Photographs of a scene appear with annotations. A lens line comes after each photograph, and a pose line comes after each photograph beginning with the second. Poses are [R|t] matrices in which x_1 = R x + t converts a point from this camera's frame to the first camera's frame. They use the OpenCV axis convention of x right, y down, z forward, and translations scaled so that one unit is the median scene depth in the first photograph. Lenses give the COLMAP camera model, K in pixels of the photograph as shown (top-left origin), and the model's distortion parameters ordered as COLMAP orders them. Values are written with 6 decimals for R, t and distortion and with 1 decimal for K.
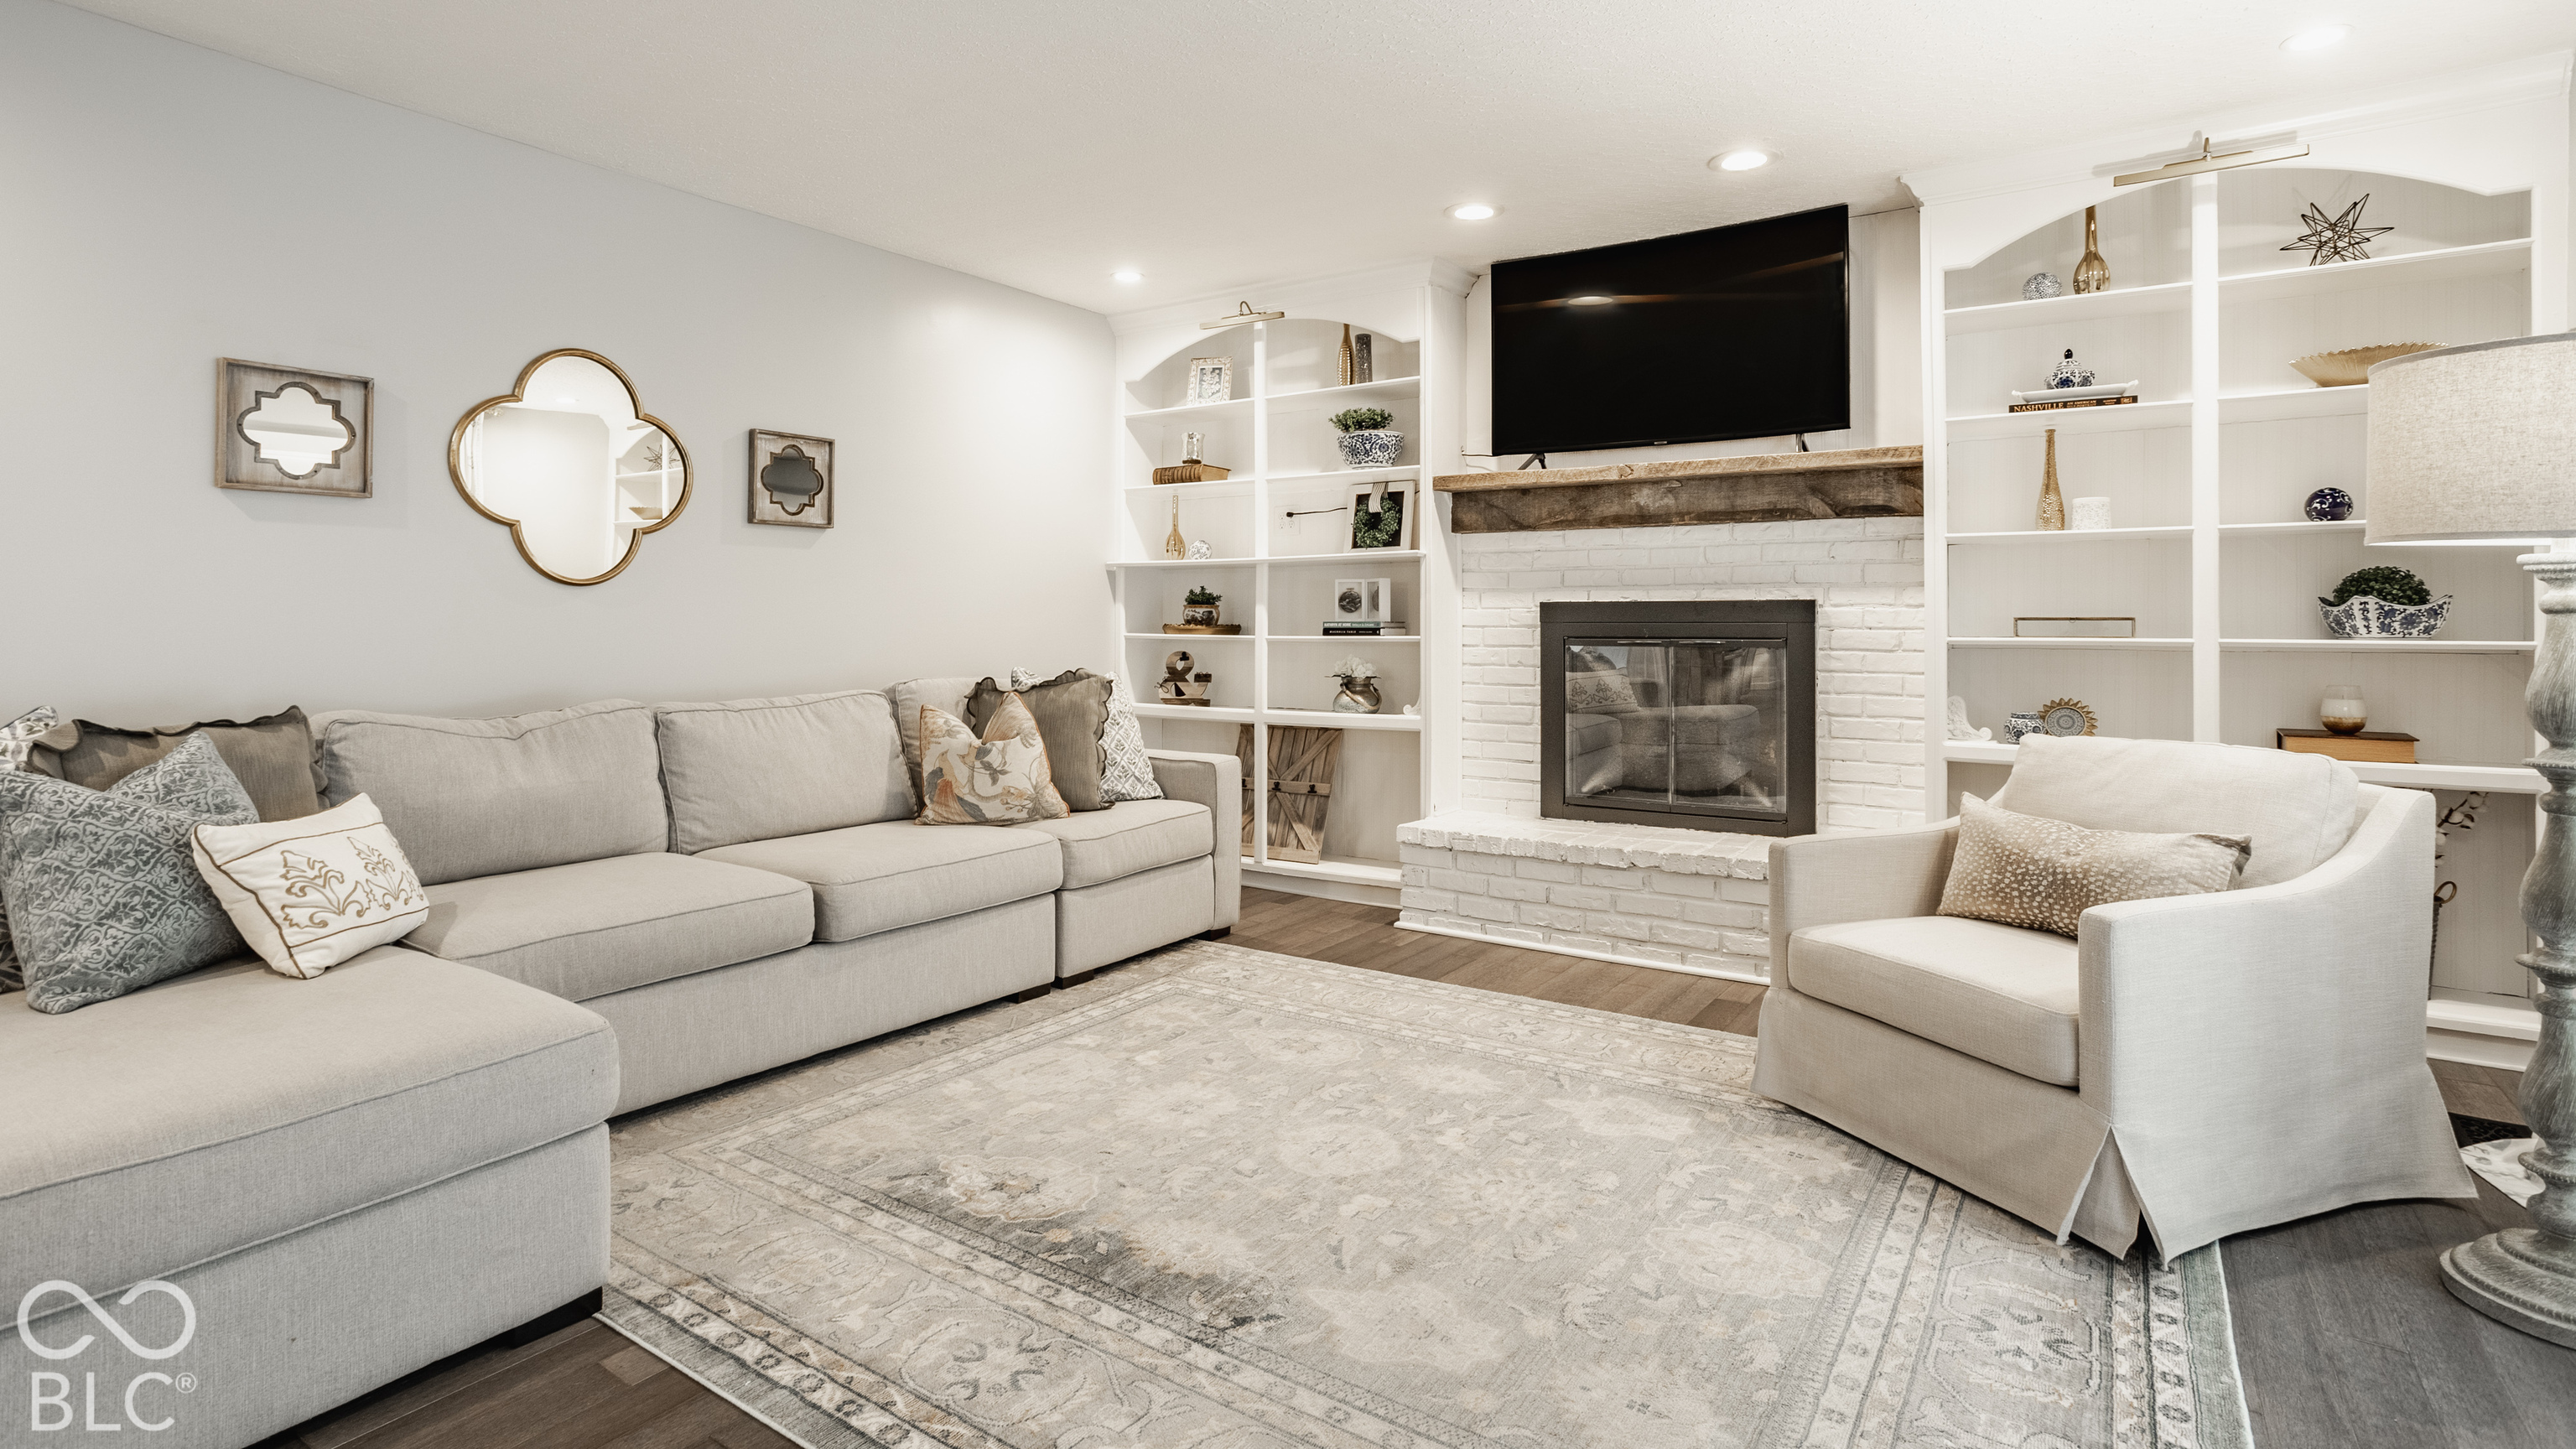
lens RADIAL K [[1244.9, 0, 1285.4], [0, 1244.9, 620.6], [0, 0, 1]] dist [-0.061670, 0.024038]
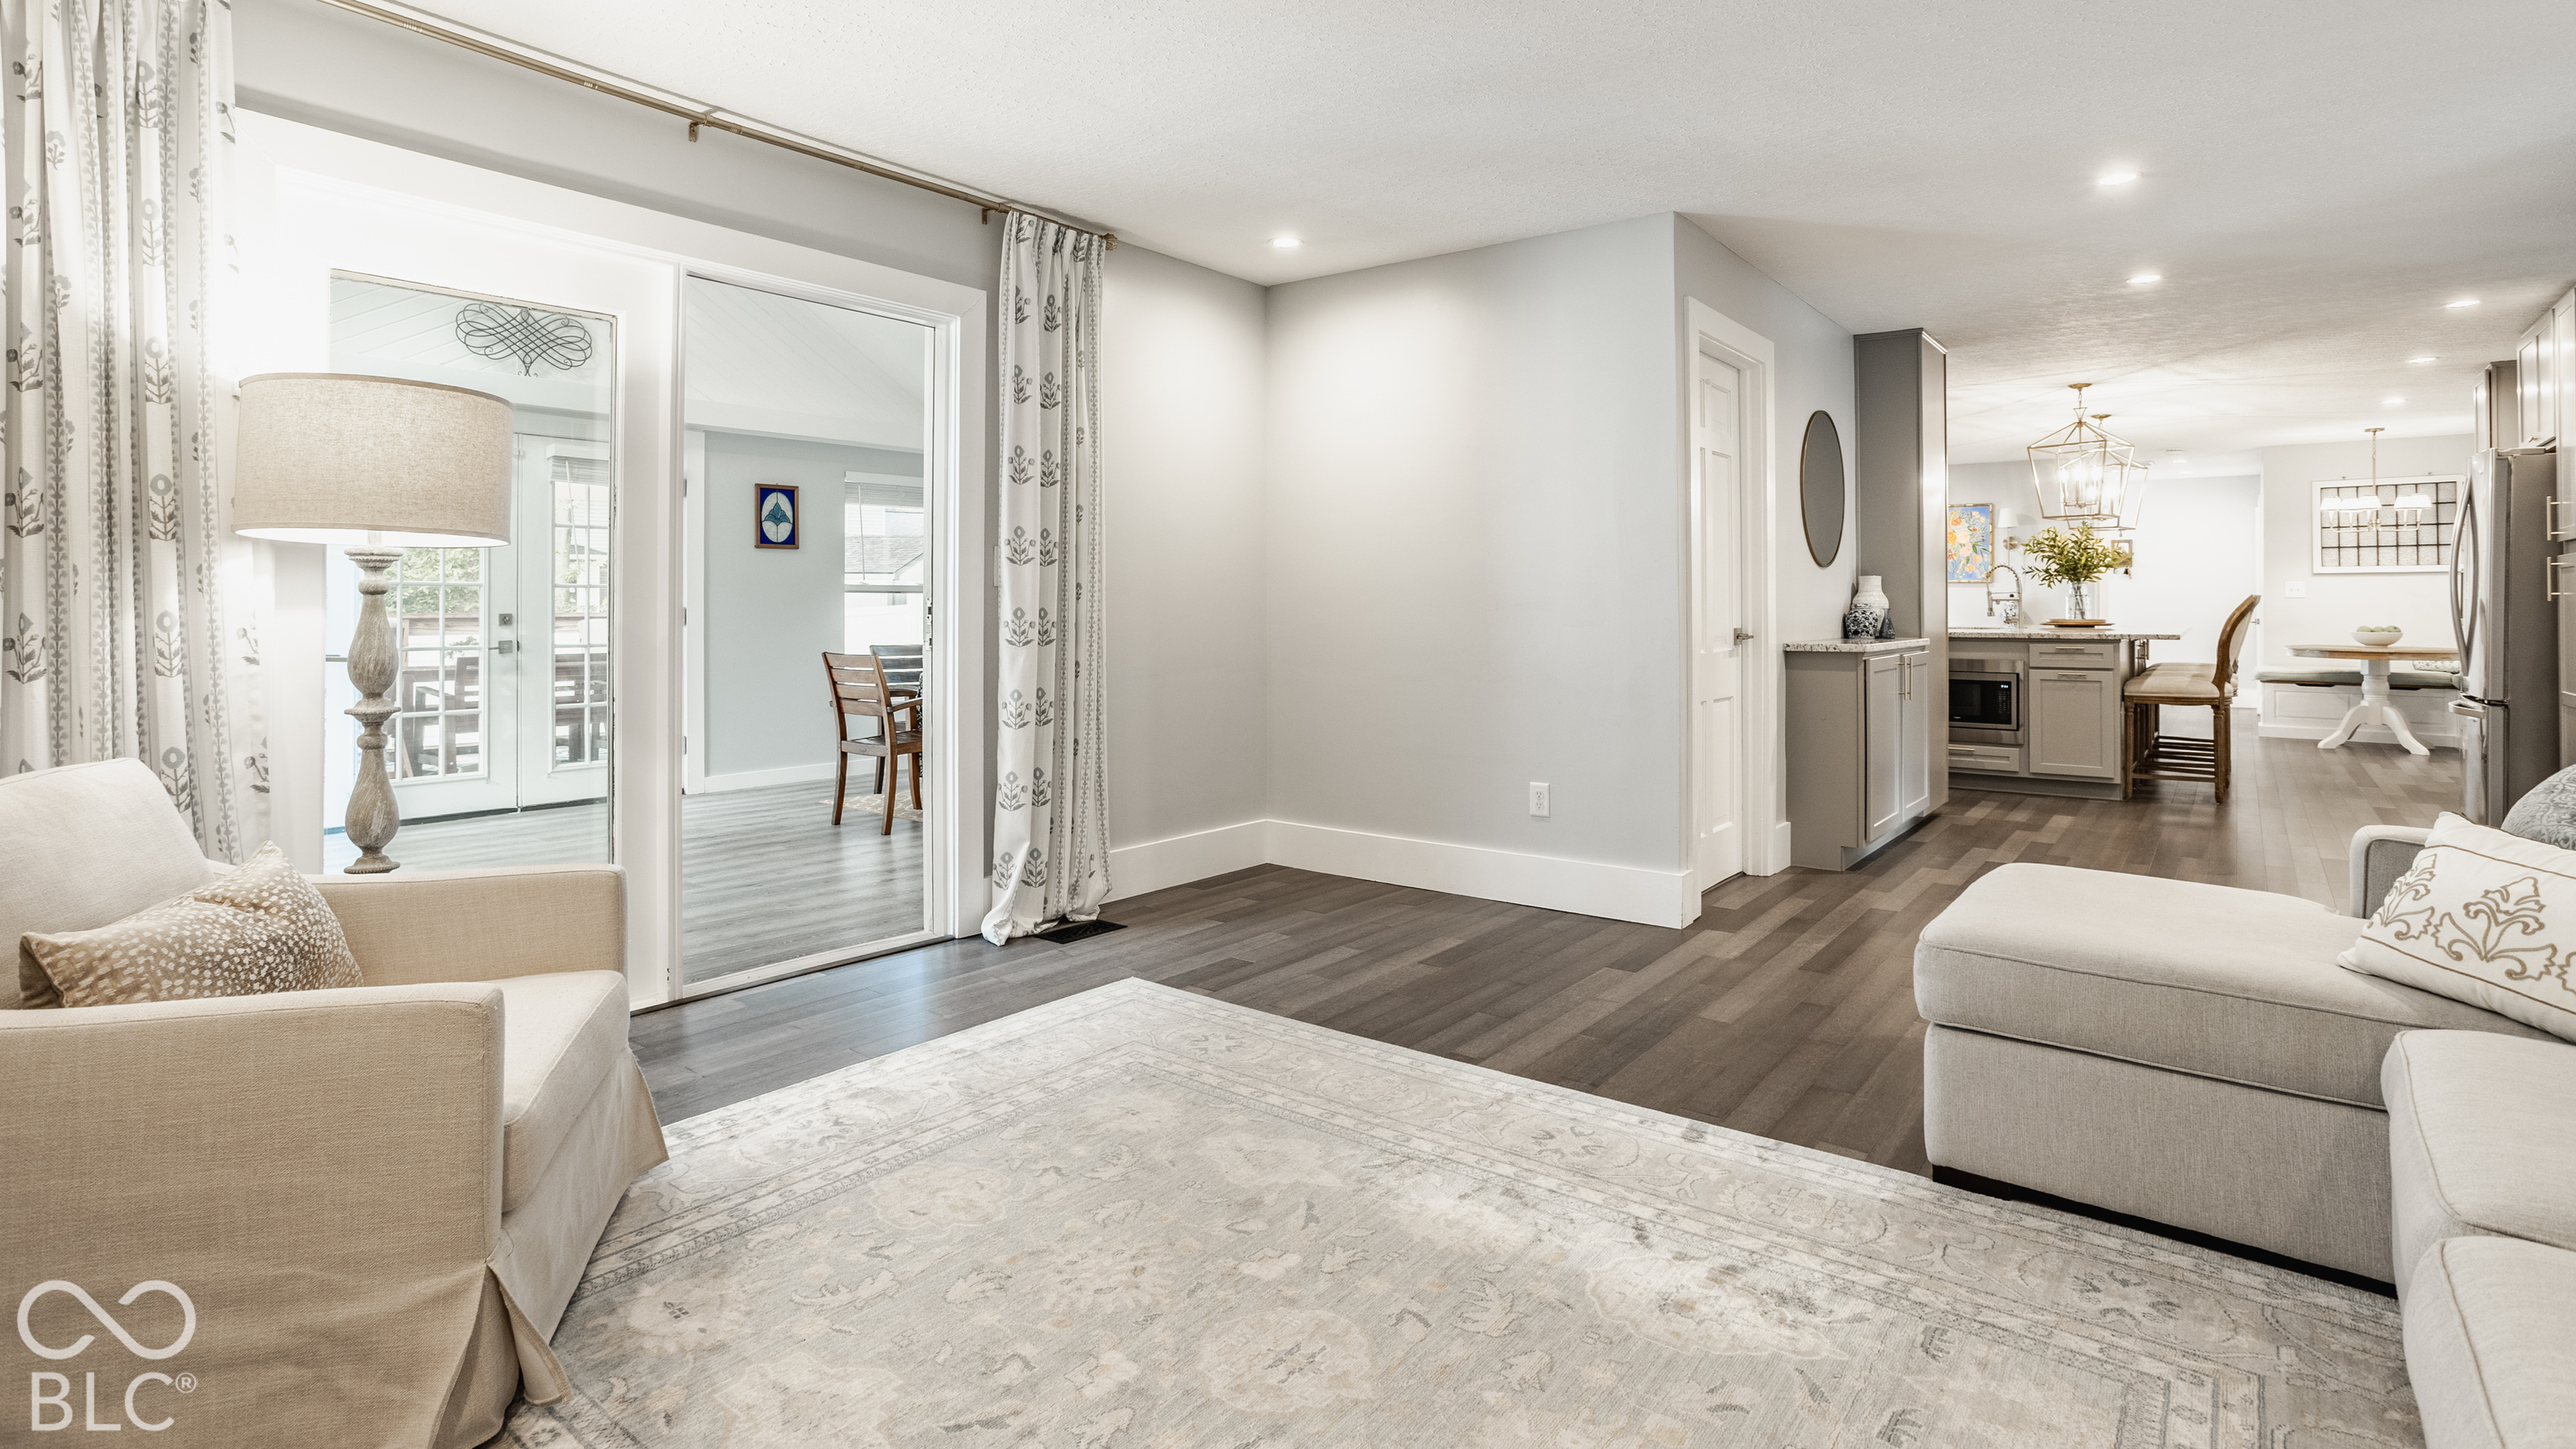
lens RADIAL K [[1244.9, 0, 1285.4], [0, 1244.9, 620.6], [0, 0, 1]] dist [-0.061670, 0.024038]
pose [[-0.998140, -0.004117, 0.060818, 0.001399], [-0.003429, 0.999929, 0.011423, 0.001456], [-0.060861, 0.011193, -0.998083, 1.055386]]
